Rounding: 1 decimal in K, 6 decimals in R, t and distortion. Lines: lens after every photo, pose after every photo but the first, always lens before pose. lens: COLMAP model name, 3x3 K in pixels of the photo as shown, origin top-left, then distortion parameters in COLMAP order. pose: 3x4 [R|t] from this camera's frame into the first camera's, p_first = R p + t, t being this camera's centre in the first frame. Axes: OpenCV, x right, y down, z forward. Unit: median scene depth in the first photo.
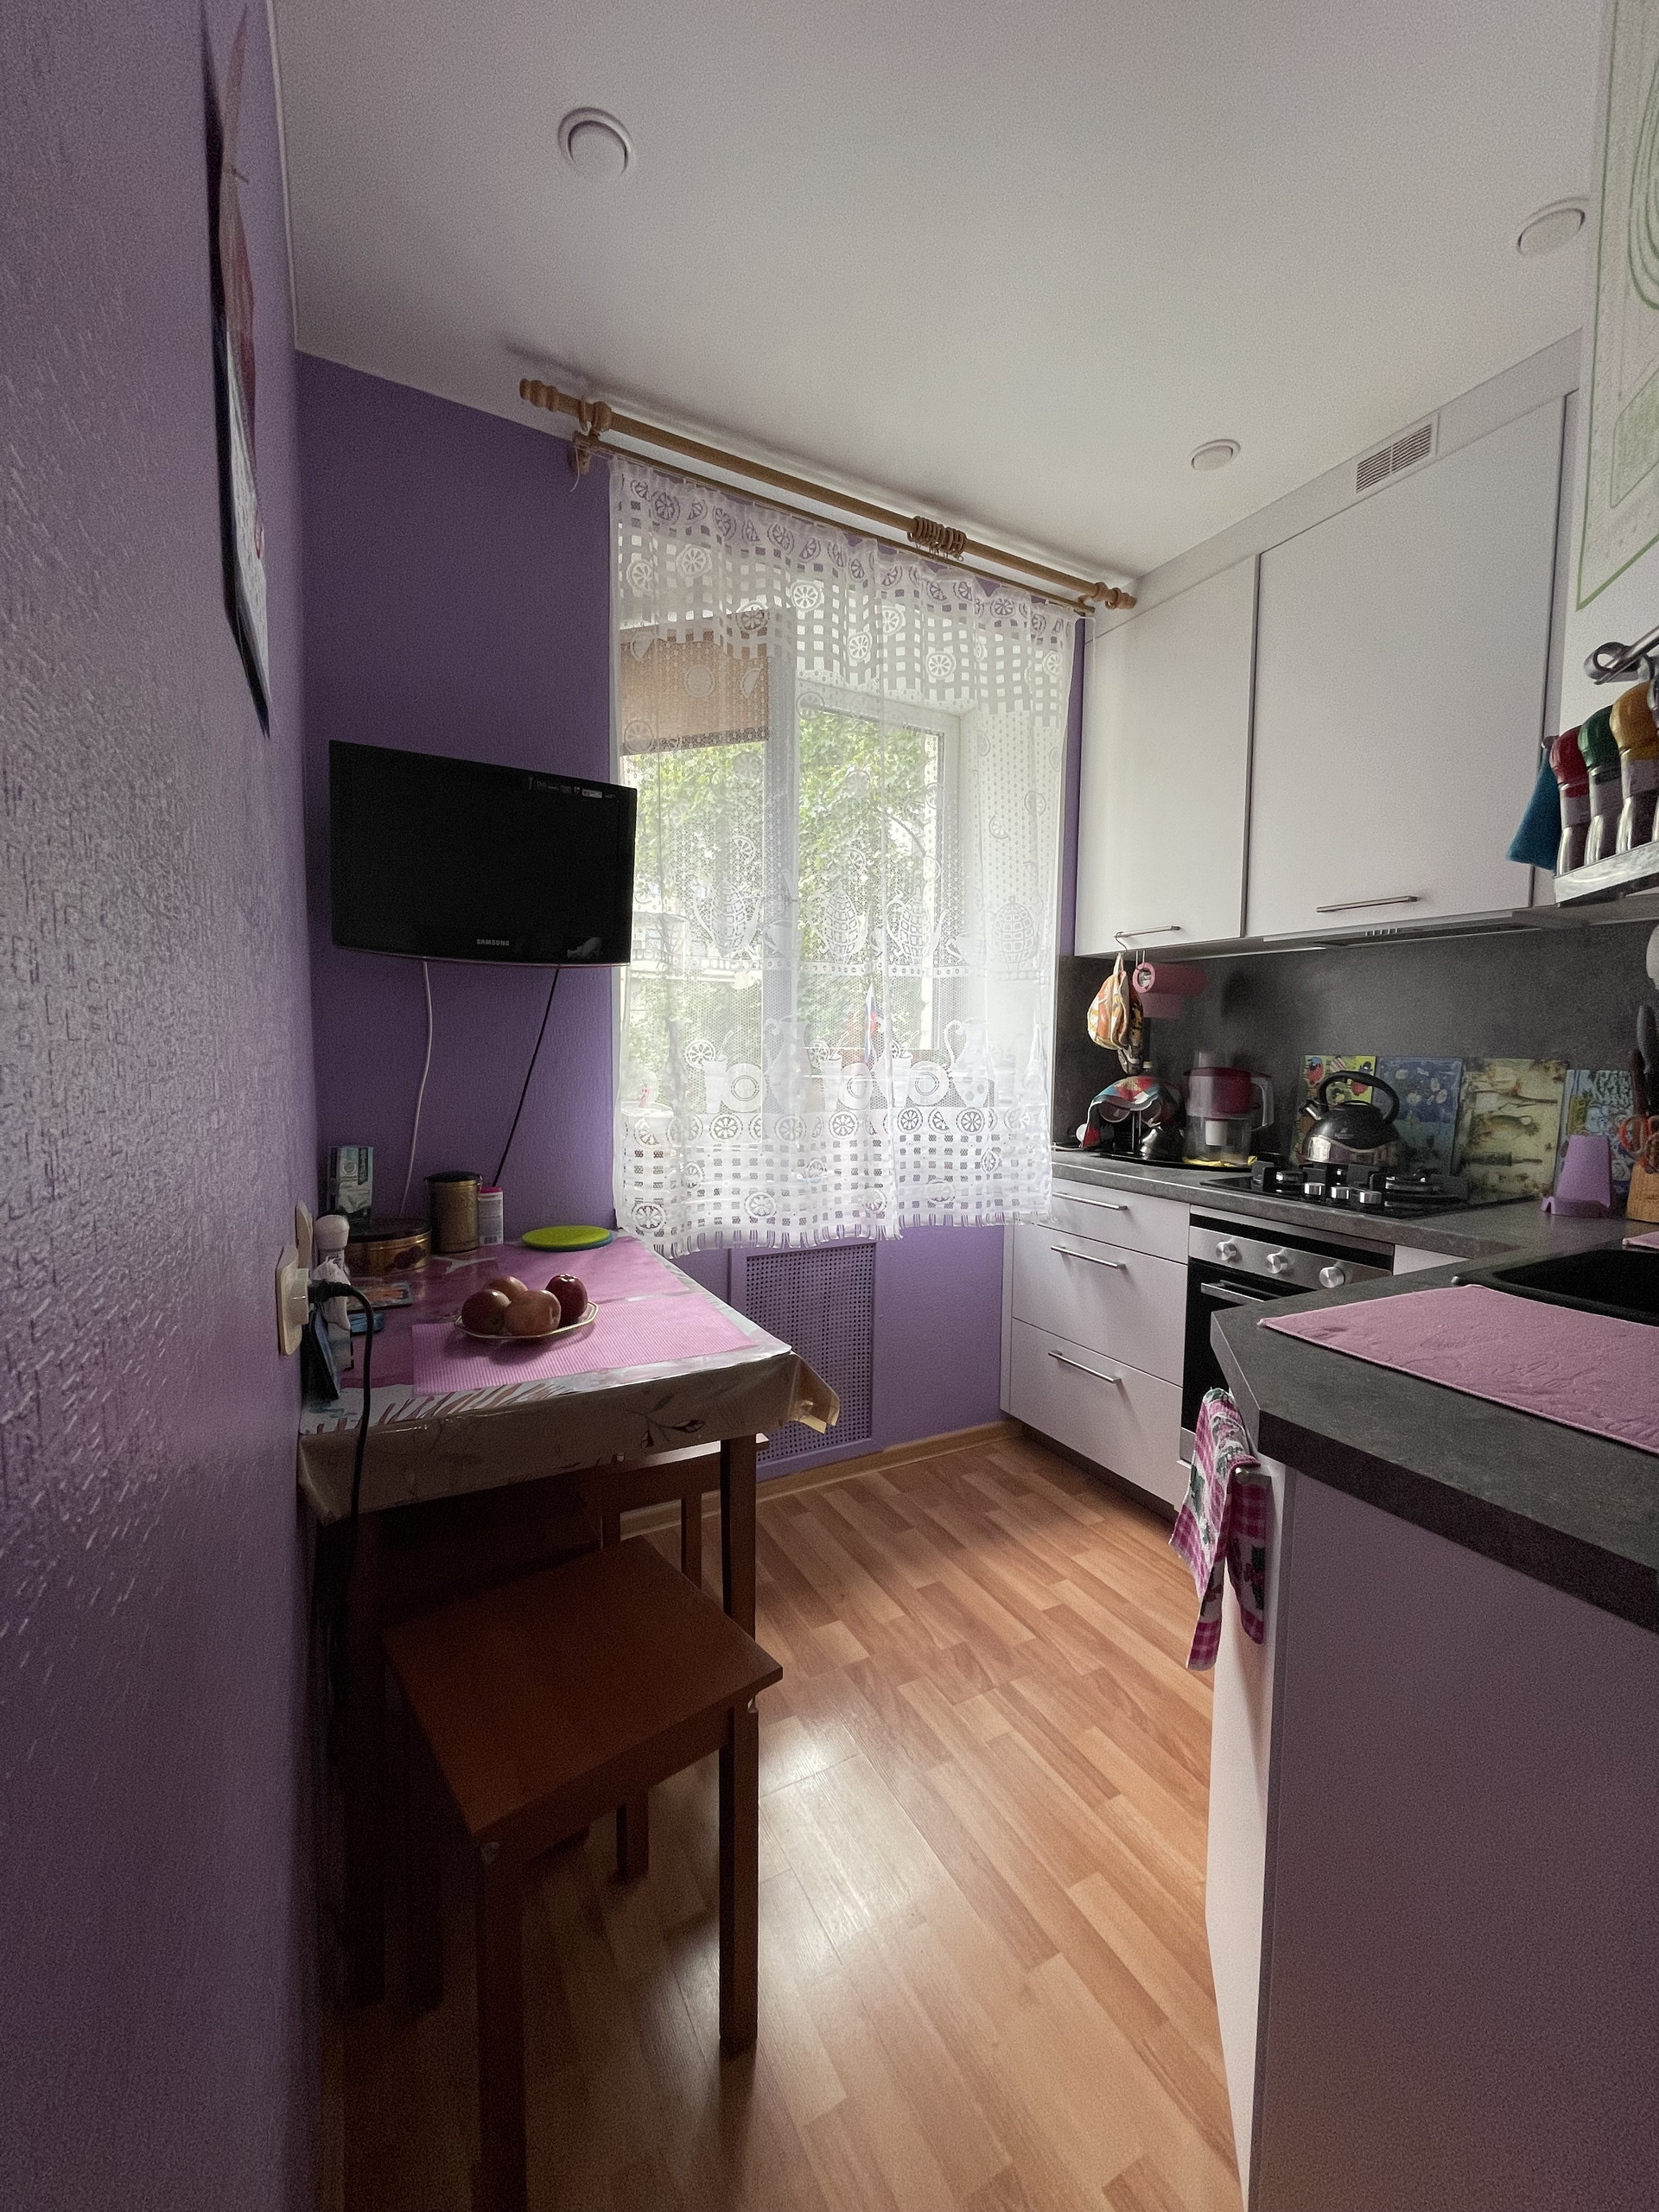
lens RADIAL K [[893.8, 0, 836.6], [0, 893.8, 1112.6], [0, 0, 1]] dist [0.000607, 0.000304]
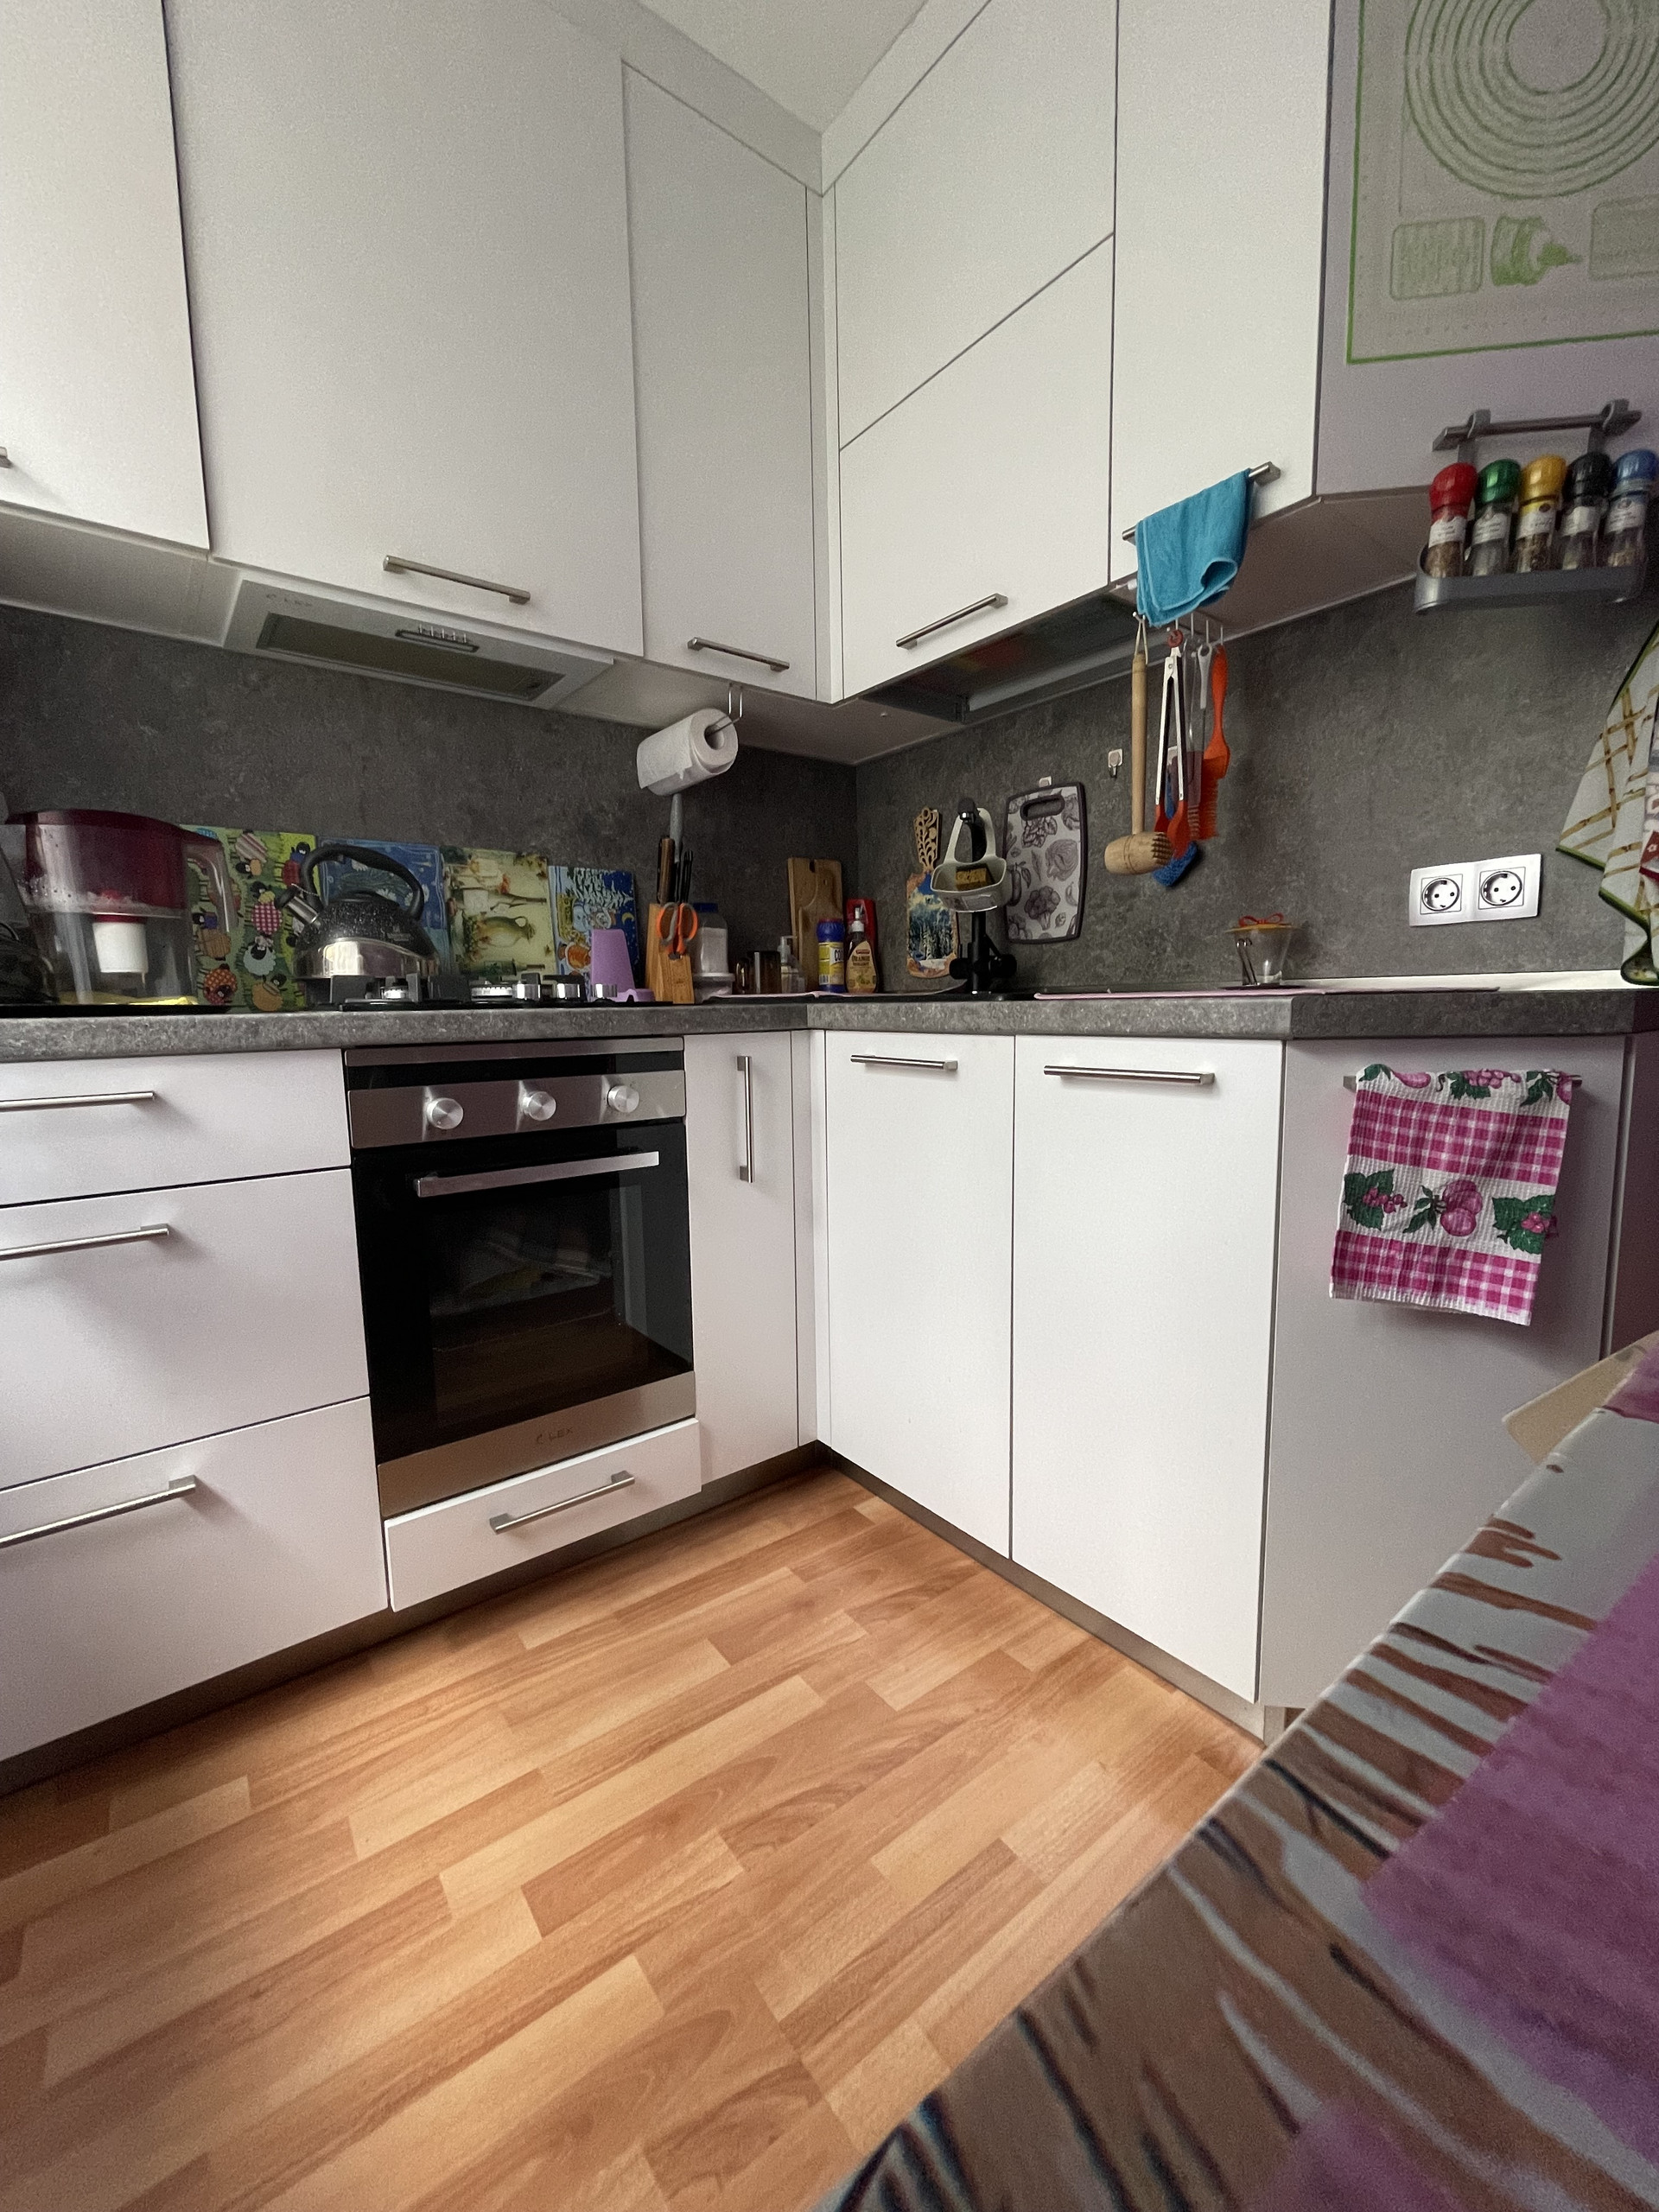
lens RADIAL K [[893.8, 0, 836.6], [0, 893.8, 1112.6], [0, 0, 1]] dist [0.000607, 0.000304]
pose [[-0.156884, -0.117537, 0.980598, -0.169861], [0.099721, 0.985933, 0.134131, 0.106518], [-0.982570, 0.118829, -0.142956, 0.830871]]
